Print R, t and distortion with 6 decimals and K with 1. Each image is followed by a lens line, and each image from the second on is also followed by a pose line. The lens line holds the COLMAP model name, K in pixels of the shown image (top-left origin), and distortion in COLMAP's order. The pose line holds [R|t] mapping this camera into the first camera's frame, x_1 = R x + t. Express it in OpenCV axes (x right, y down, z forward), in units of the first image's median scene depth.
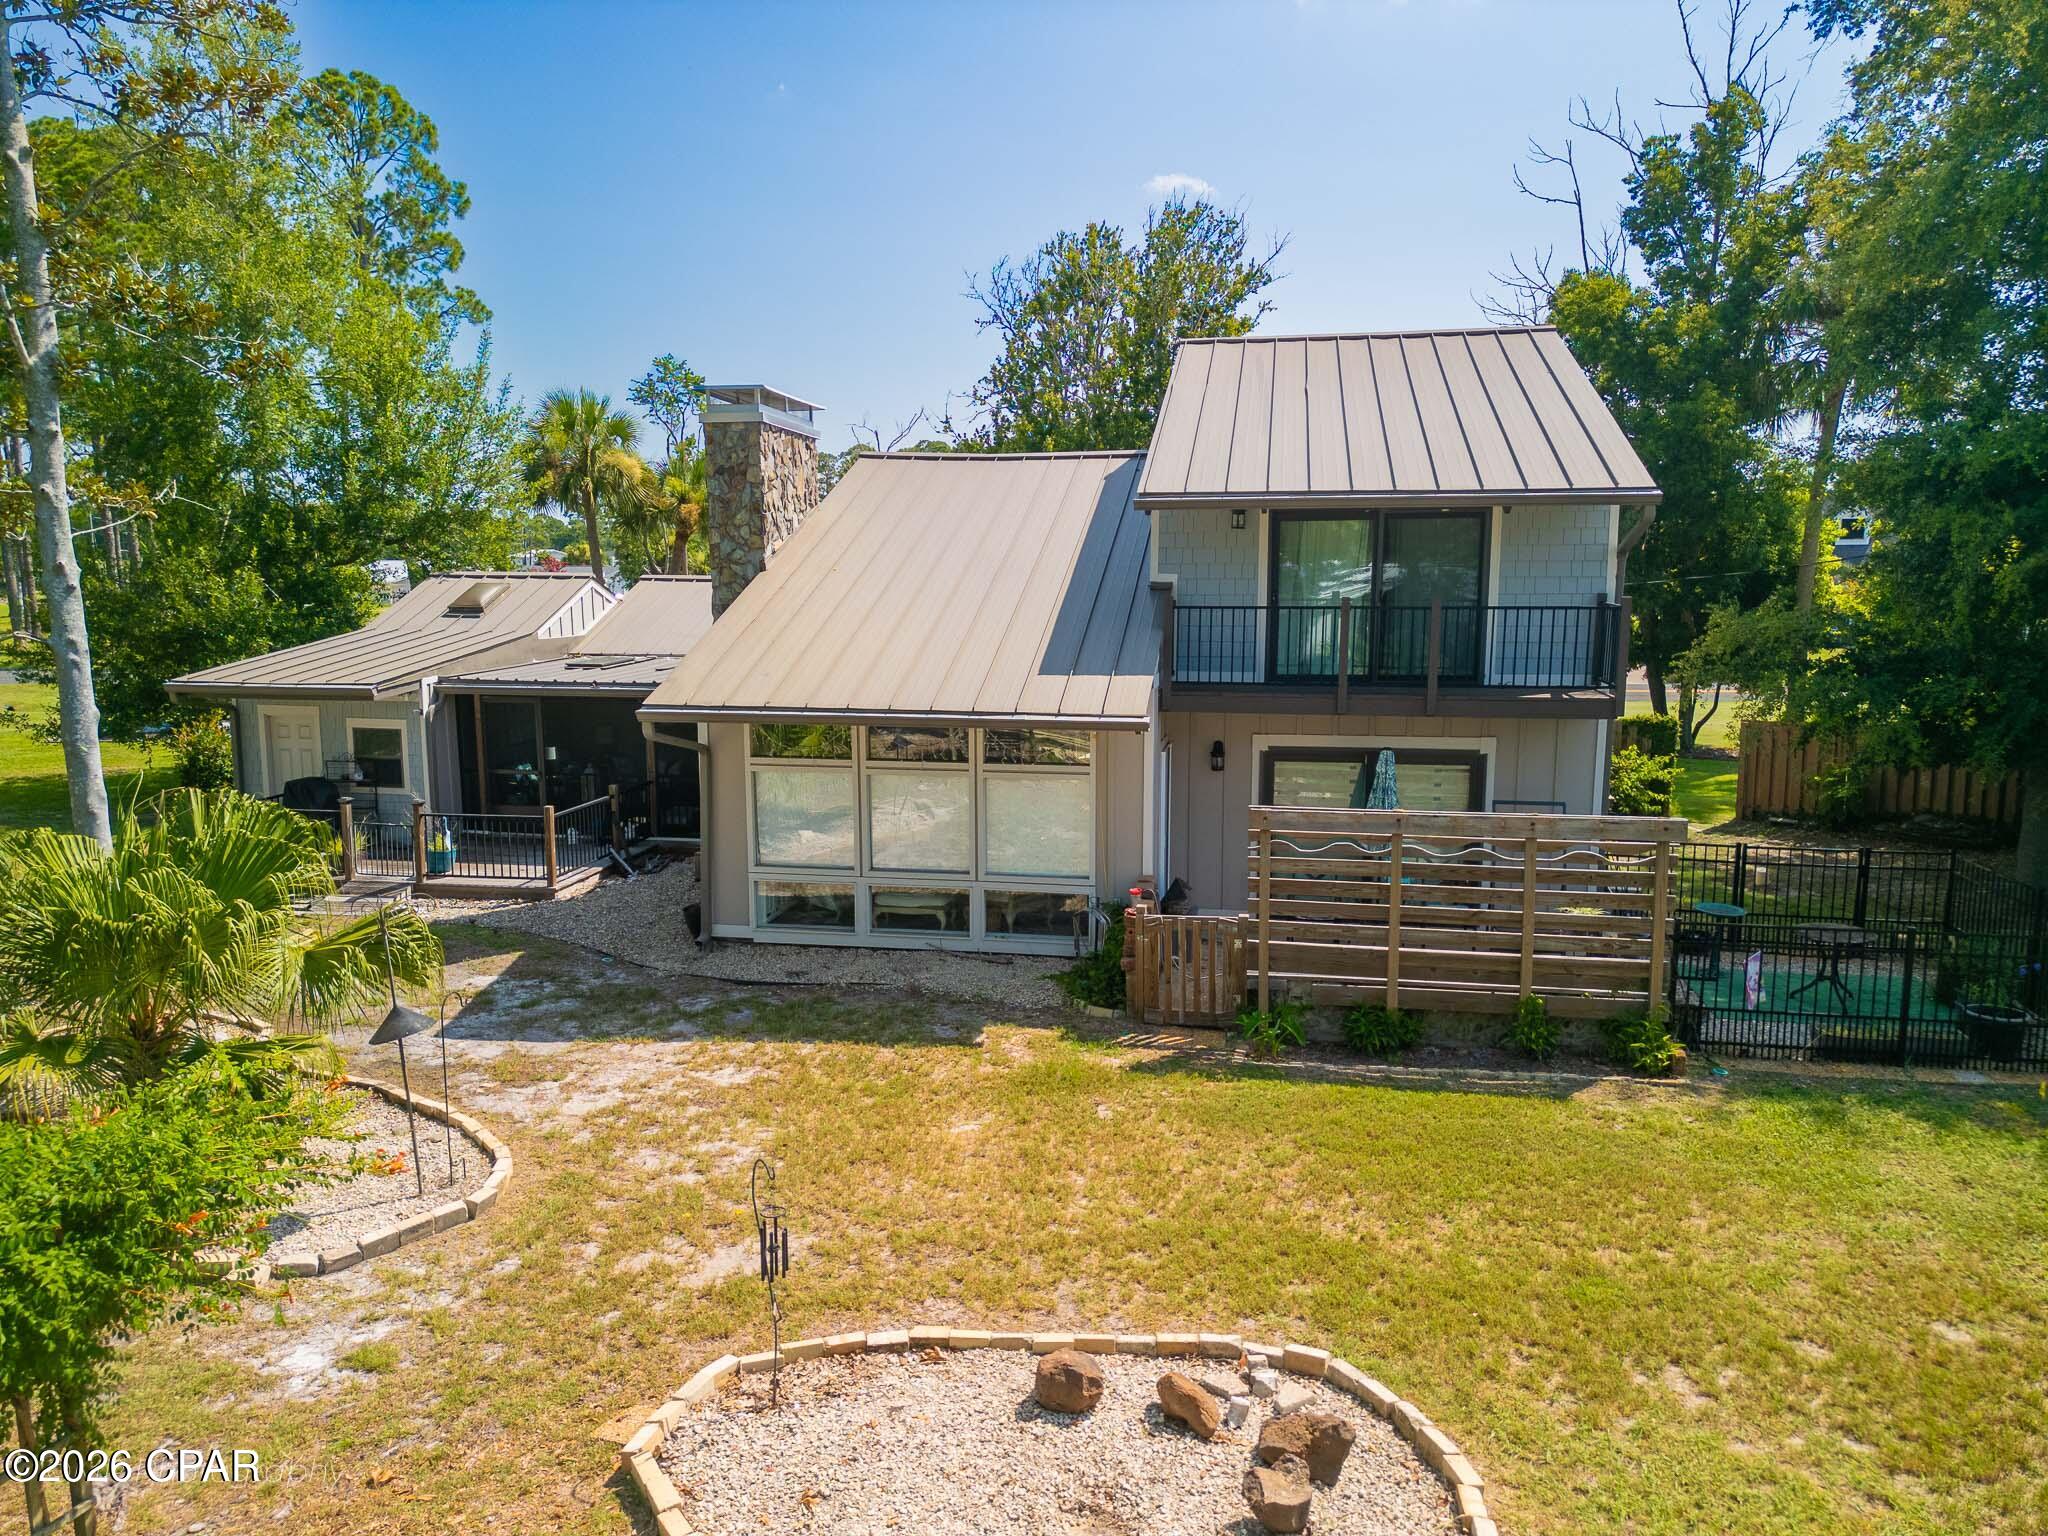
lens RADIAL K [[1413.5, 0, 1032.6], [0, 1413.5, 780.8], [0, 0, 1]] dist [0.074064, -0.070287]
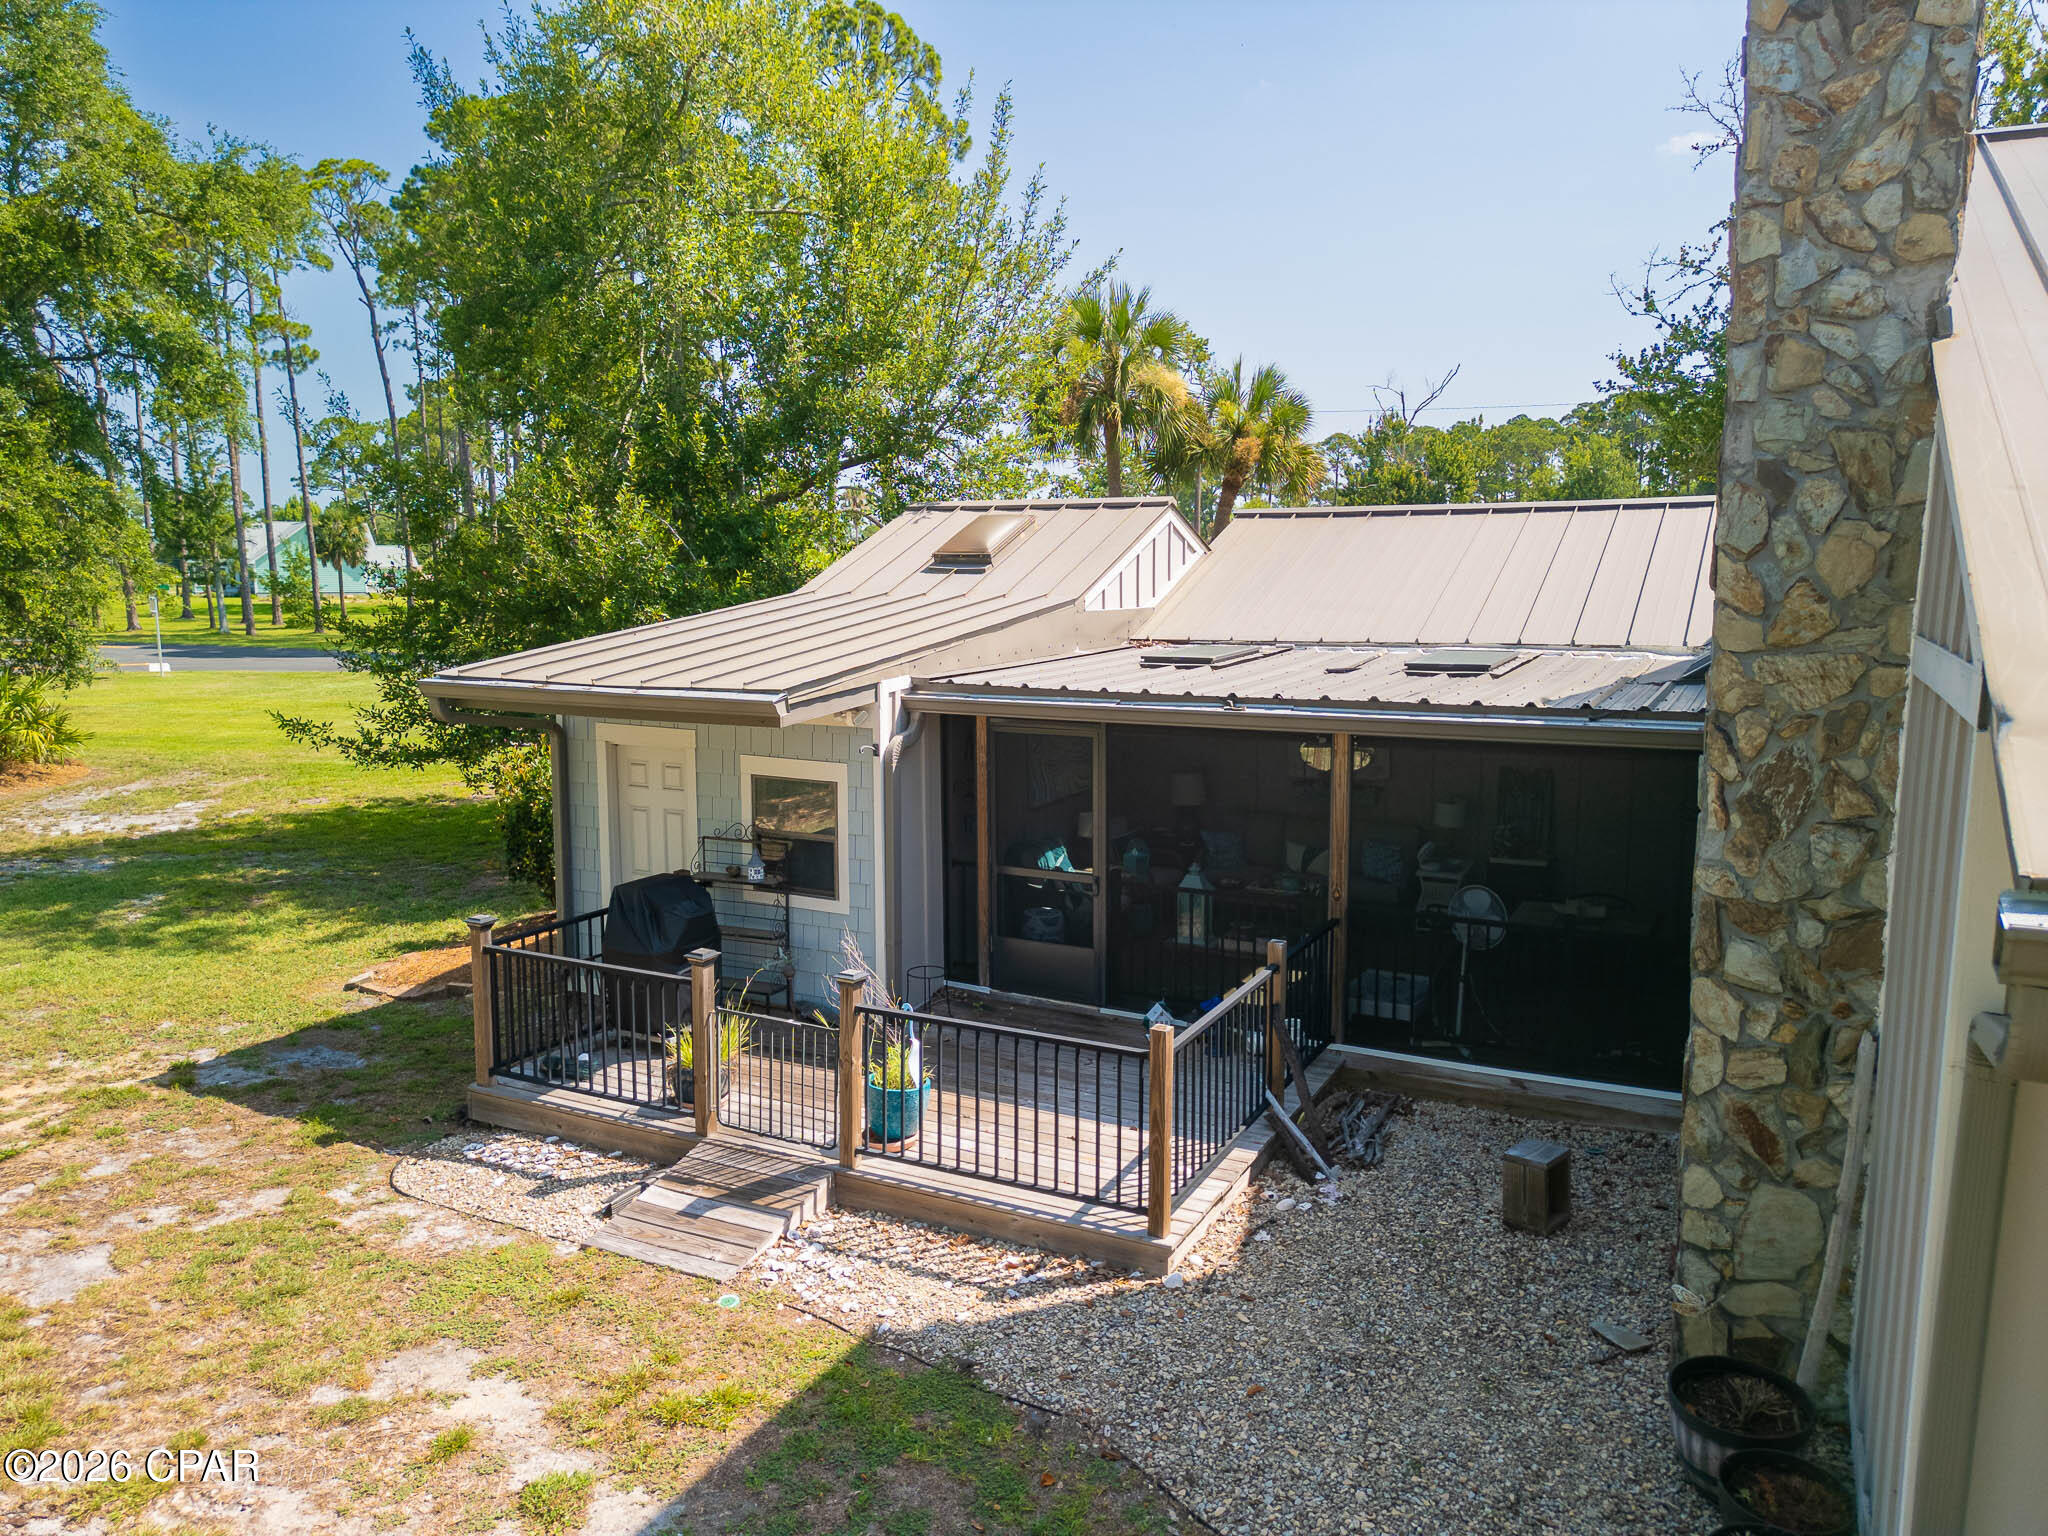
lens RADIAL K [[1413.5, 0, 1032.6], [0, 1413.5, 780.8], [0, 0, 1]] dist [0.074064, -0.070287]
pose [[0.952491, 0.044065, -0.301363, -0.220701], [-0.045155, 0.998974, 0.003353, -0.039569], [0.301201, 0.010414, 0.953504, 0.531606]]
